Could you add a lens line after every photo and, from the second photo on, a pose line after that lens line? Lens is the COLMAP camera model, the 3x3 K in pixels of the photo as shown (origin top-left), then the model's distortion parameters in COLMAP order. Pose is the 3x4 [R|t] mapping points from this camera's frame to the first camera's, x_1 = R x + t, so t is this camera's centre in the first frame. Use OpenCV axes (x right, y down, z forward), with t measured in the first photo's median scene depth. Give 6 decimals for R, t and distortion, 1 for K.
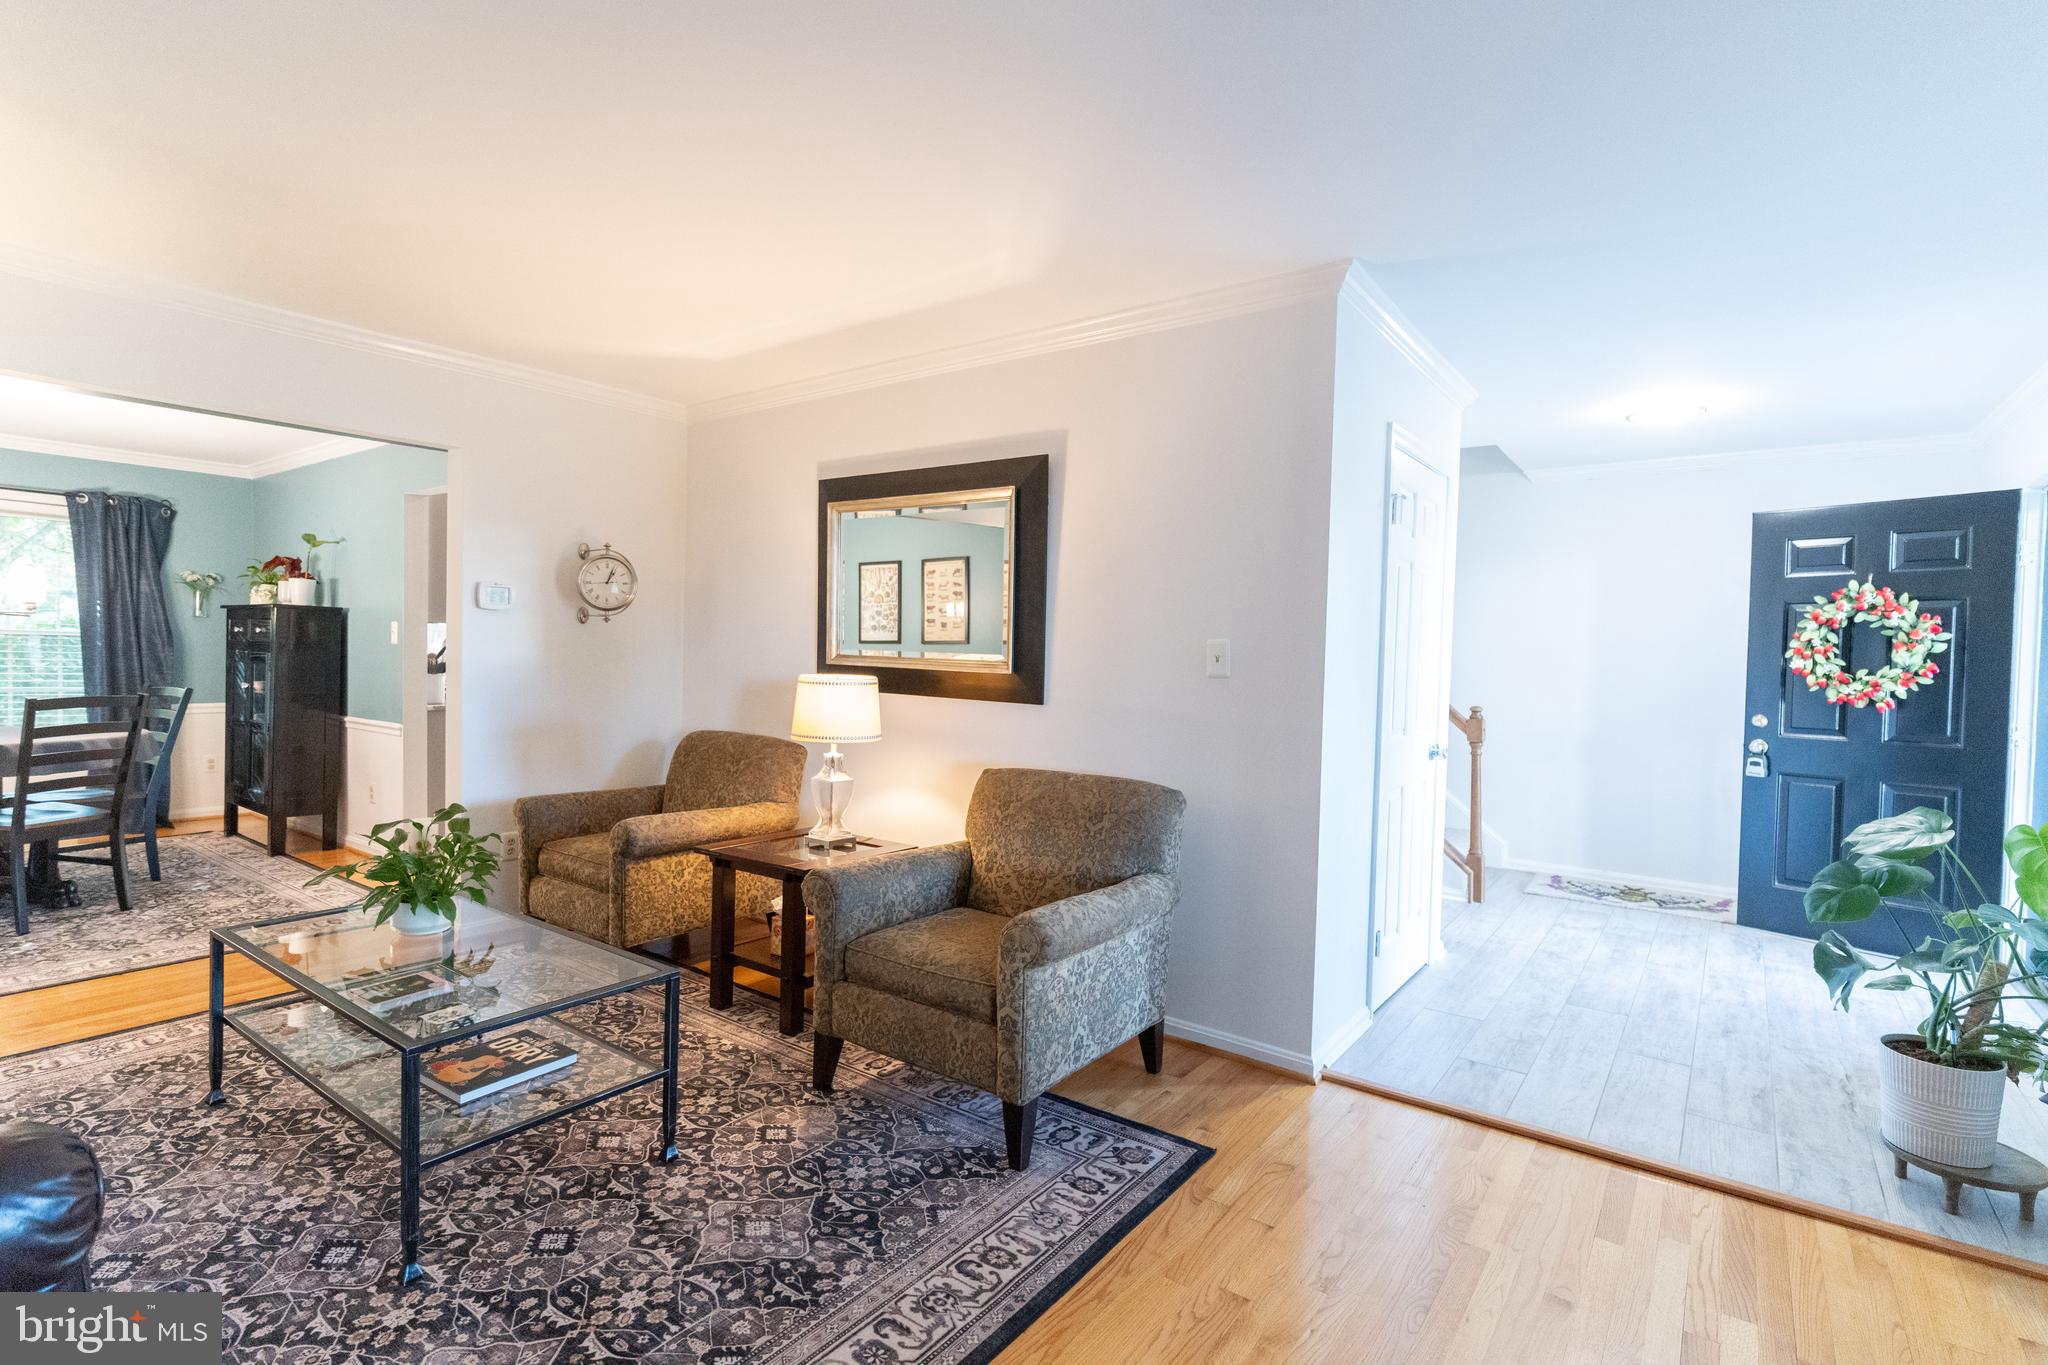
lens RADIAL K [[970.2, 0, 1019.1], [0, 970.2, 668.3], [0, 0, 1]] dist [0.001200, 0.000949]
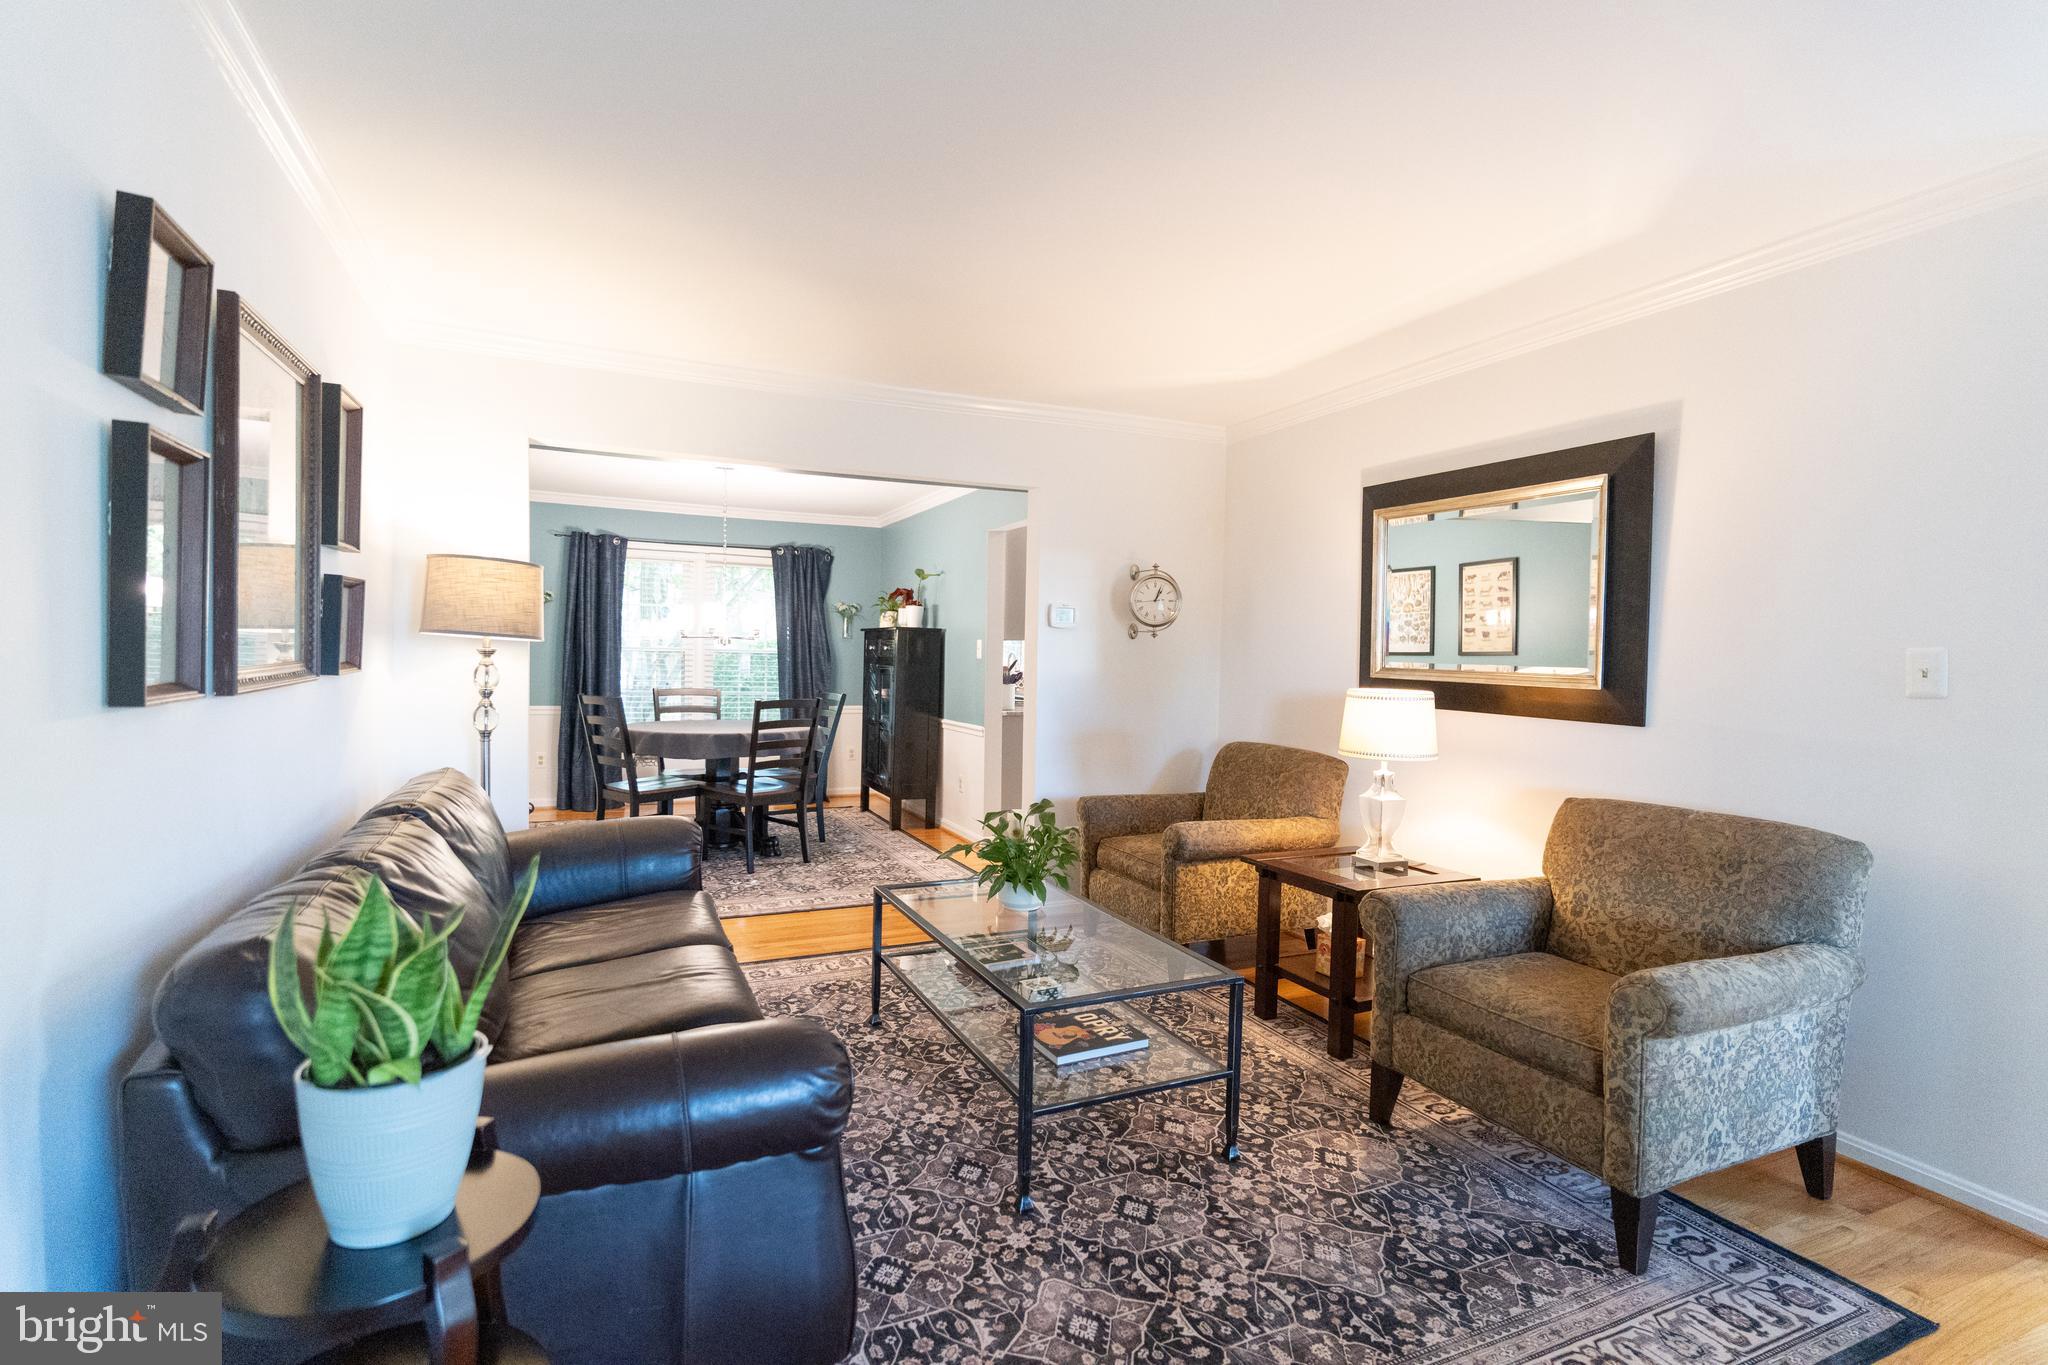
lens RADIAL K [[970.2, 0, 1019.1], [0, 970.2, 668.3], [0, 0, 1]] dist [0.001200, 0.000949]
pose [[0.872984, -0.000649, -0.487748, -0.049746], [-0.005435, 0.999924, -0.011057, -0.001311], [0.487719, 0.012303, 0.872914, -0.013281]]
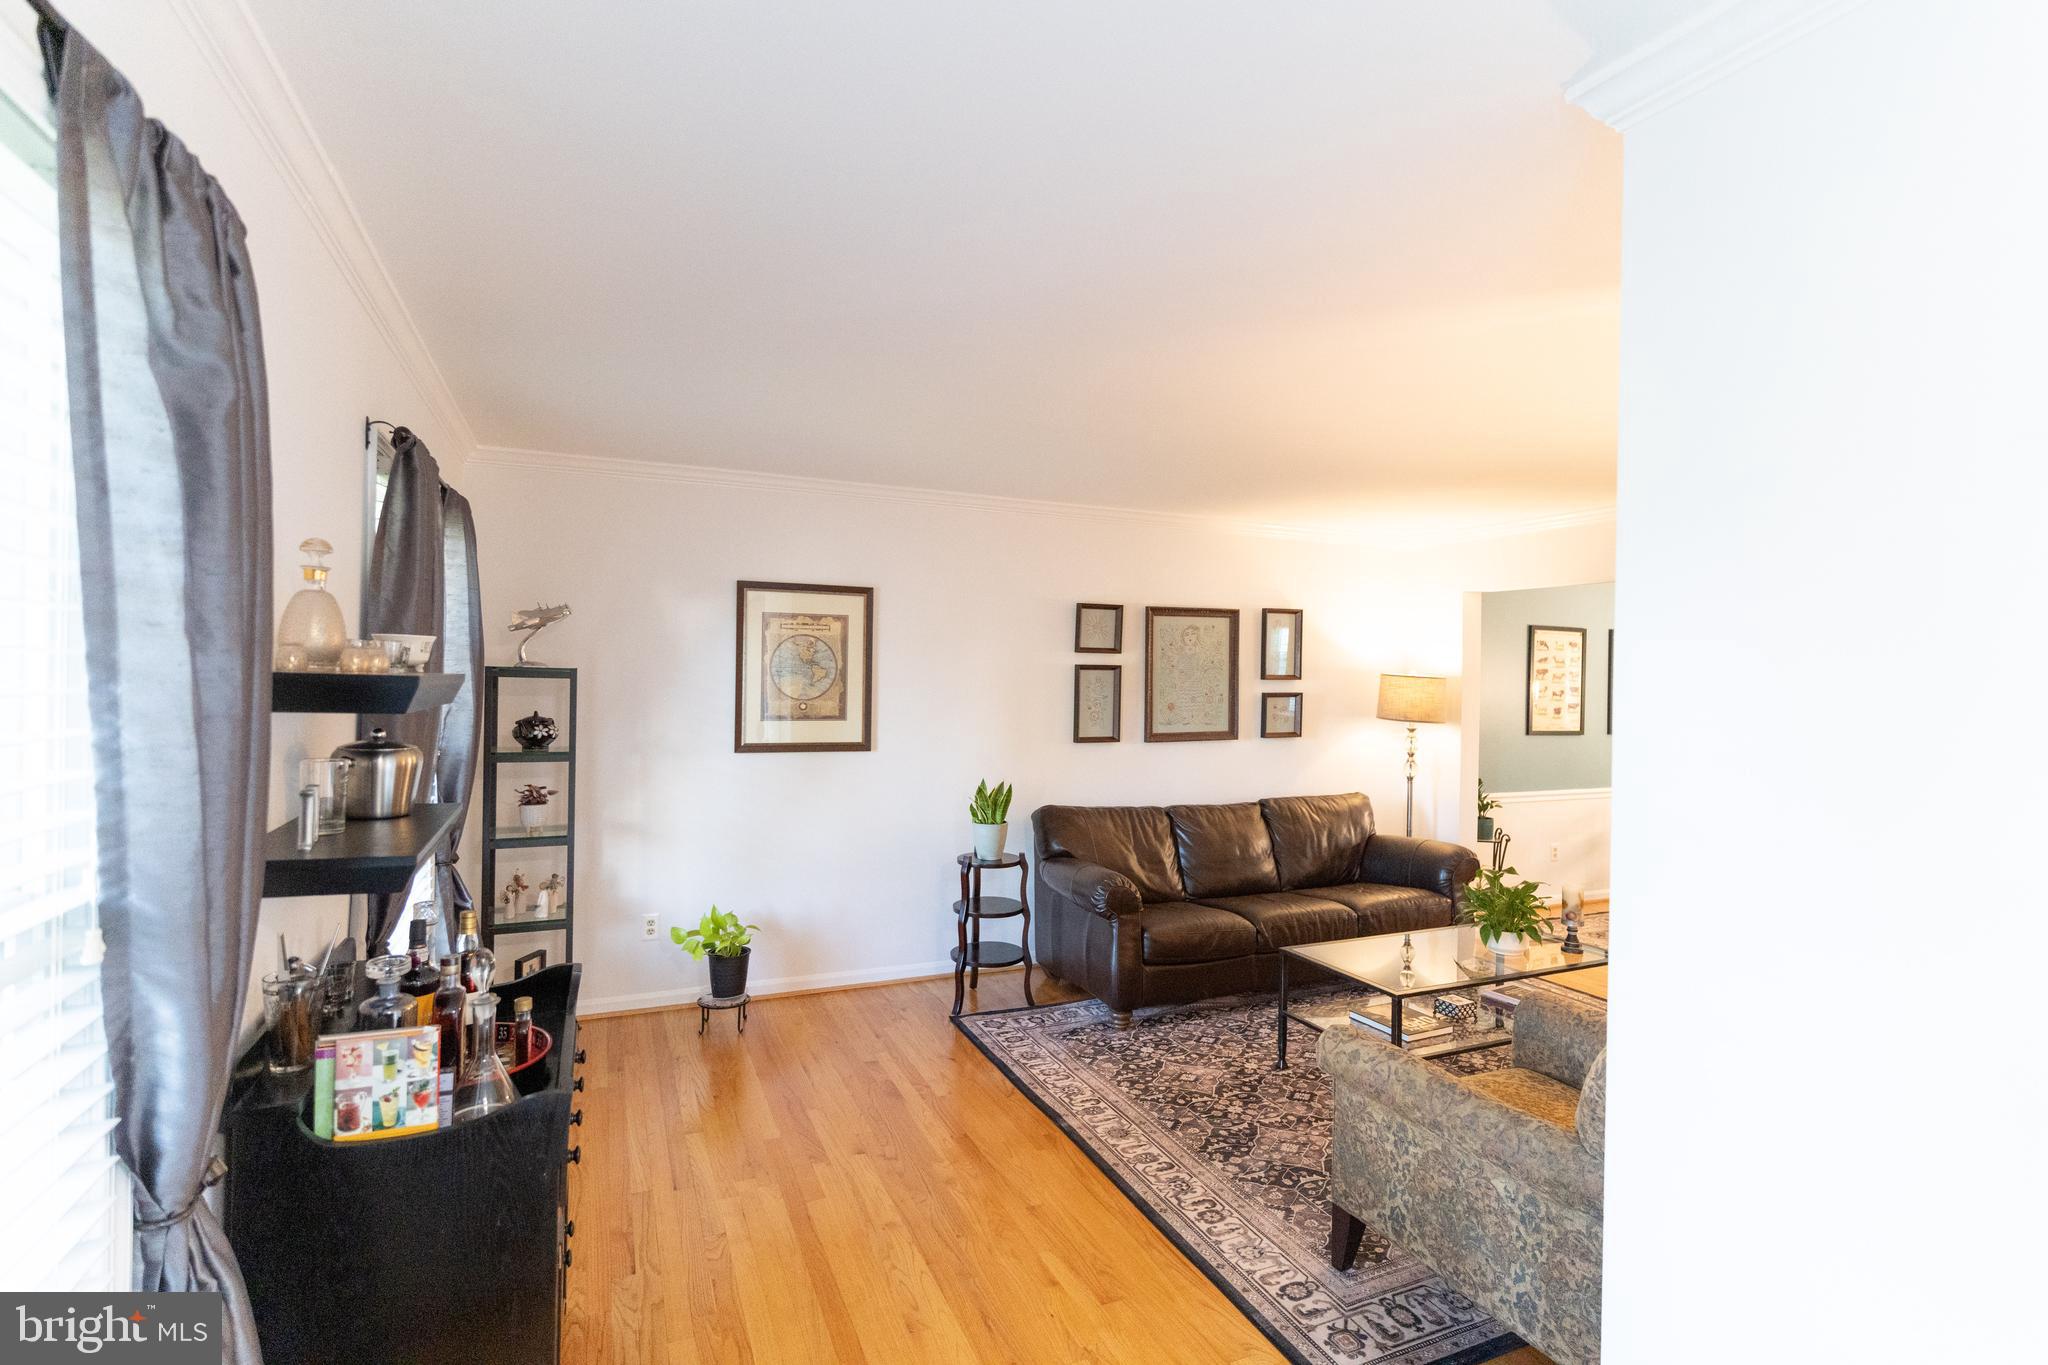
lens RADIAL K [[1004.9, 0, 1024.0], [0, 1004.9, 682.5], [0, 0, 1]] dist [0.000560, 0.000296]
pose [[-0.504521, -0.027380, -0.862965, 1.026993], [-0.046760, 0.998897, -0.004355, -0.085507], [0.862132, 0.038155, -0.505244, 1.123366]]
